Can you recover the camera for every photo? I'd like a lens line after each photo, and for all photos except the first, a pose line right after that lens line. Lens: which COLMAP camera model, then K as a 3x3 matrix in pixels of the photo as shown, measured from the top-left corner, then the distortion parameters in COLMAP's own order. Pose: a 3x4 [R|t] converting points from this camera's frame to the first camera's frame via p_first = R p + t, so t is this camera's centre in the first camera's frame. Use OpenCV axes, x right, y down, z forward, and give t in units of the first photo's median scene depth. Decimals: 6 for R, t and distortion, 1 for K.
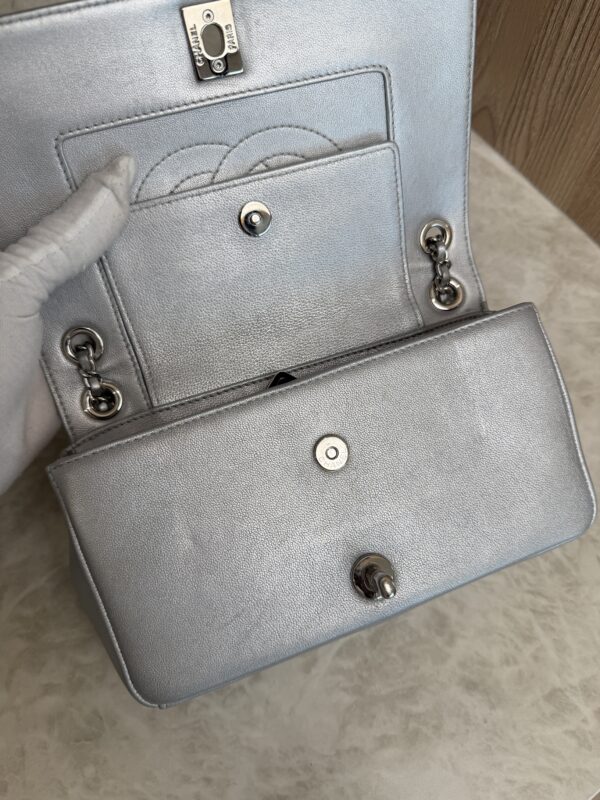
lens RADIAL K [[591.0, 0, 305.2], [0, 591.0, 400.7], [0, 0, 1]] dist [-0.027302, -0.005227]
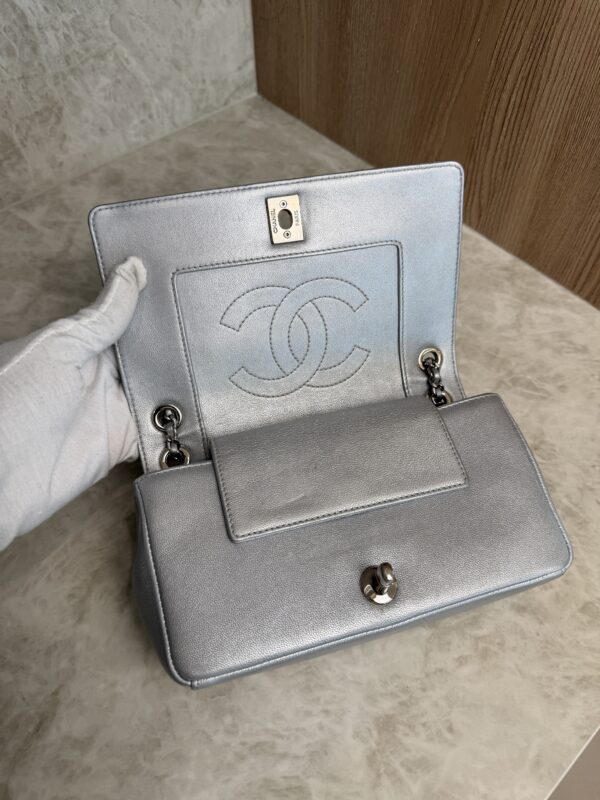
lens RADIAL K [[586.7, 0, 297.7], [0, 586.7, 402.1], [0, 0, 1]] dist [-0.026340, 0.000466]
pose [[0.991328, -0.117878, 0.058074, -0.211175], [0.125664, 0.979625, -0.156661, 0.195069], [-0.038424, 0.162600, 0.985944, -0.279536]]
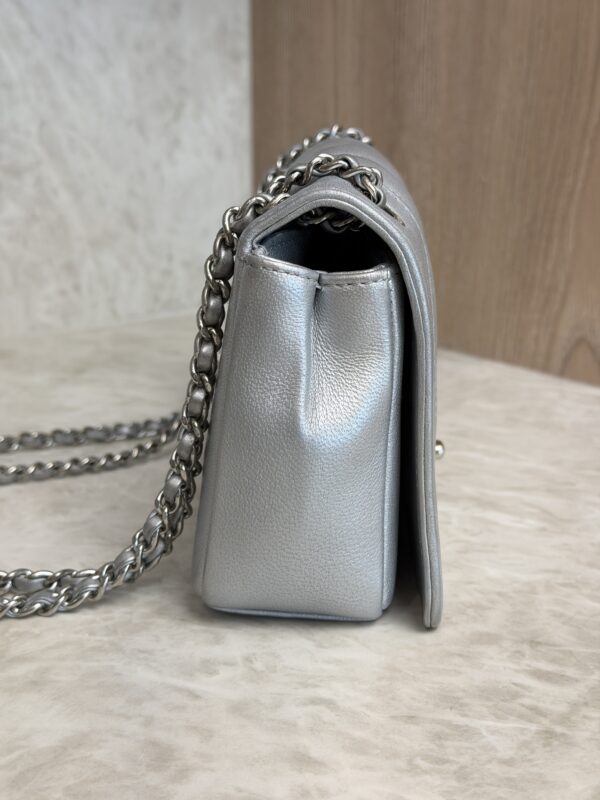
lens RADIAL K [[1146.2, 0, 310.6], [0, 1146.2, 398.6], [0, 0, 1]] dist [0.210688, -0.572947]
pose [[0.990902, -0.040423, 0.128372, -0.327753], [0.123805, 0.647830, -0.751657, 0.902837], [-0.052779, 0.760711, 0.646941, 0.194224]]
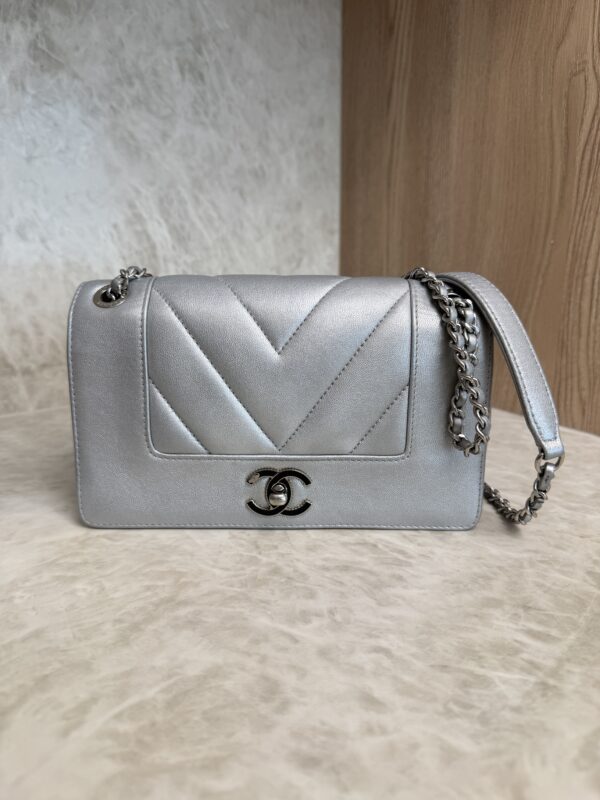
lens RADIAL K [[585.3, 0, 303.4], [0, 585.3, 400.5], [0, 0, 1]] dist [-0.004900, -0.043896]
pose [[0.999570, -0.021060, 0.020386, -0.304374], [0.029112, 0.632540, -0.773981, 0.666741], [0.003405, 0.774242, 0.632881, 0.347846]]
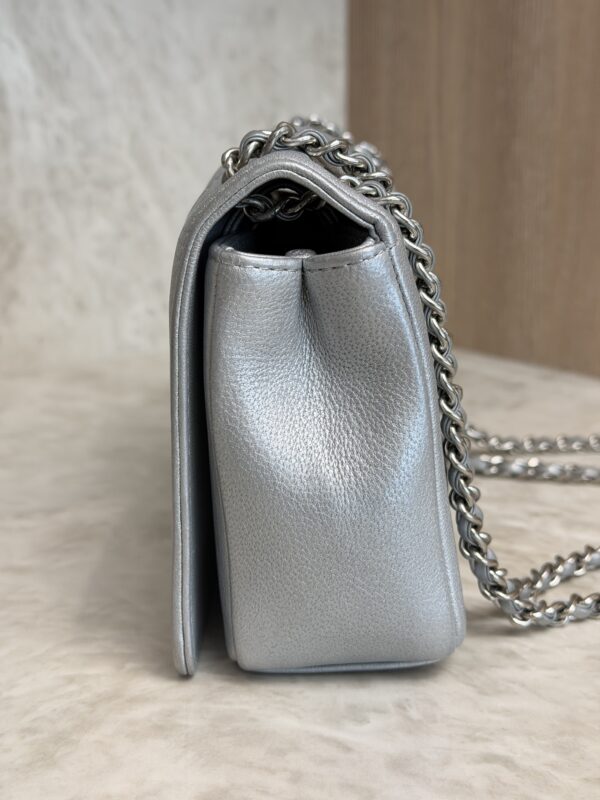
lens RADIAL K [[1154.0, 0, 300.0], [0, 1154.0, 400.0], [0, 0, 1]] dist [0.195600, -0.559945]
pose [[0.996820, -0.032748, 0.072647, -0.403117], [0.077221, 0.622039, -0.779169, 0.805075], [-0.019673, 0.782301, 0.622589, 0.316227]]
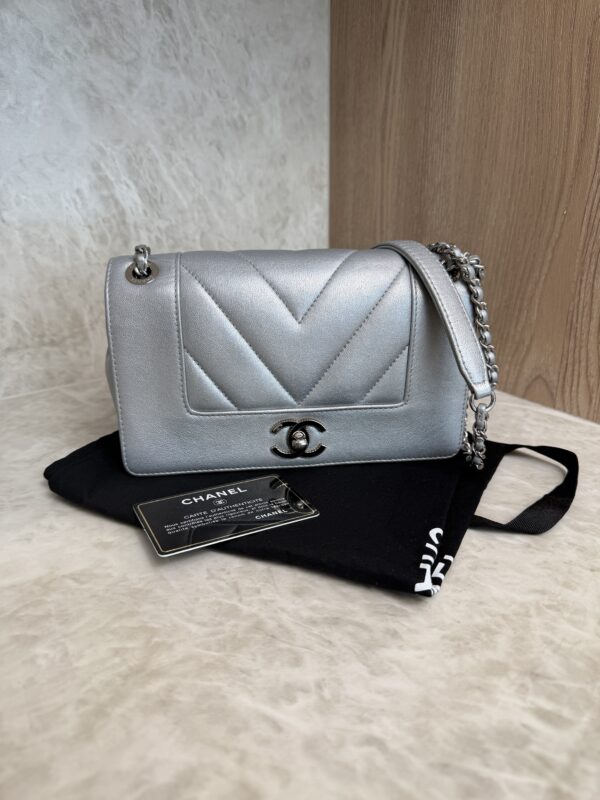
lens RADIAL K [[585.3, 0, 300.0], [0, 585.3, 400.0], [0, 0, 1]] dist [-0.027939, 0.003420]
pose [[0.999071, -0.033169, 0.027497, -0.285646], [0.042956, 0.717517, -0.695215, 0.457640], [0.003330, 0.695750, 0.718276, 0.315225]]
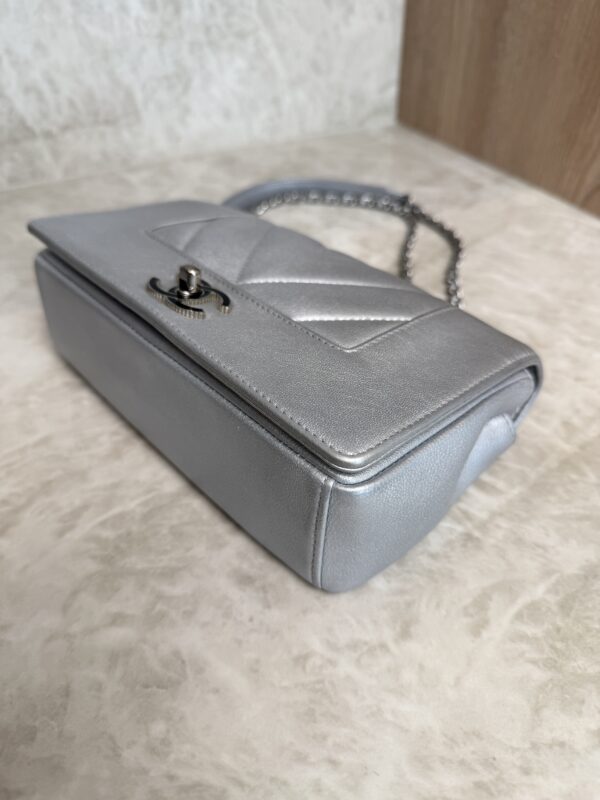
lens RADIAL K [[602.7, 0, 300.0], [0, 602.7, 400.0], [0, 0, 1]] dist [-0.066616, 0.030391]
pose [[0.992971, 0.060809, -0.101539, -0.155509], [-0.098015, 0.903371, -0.417509, 0.539769], [0.066340, 0.424527, 0.902982, 0.226760]]
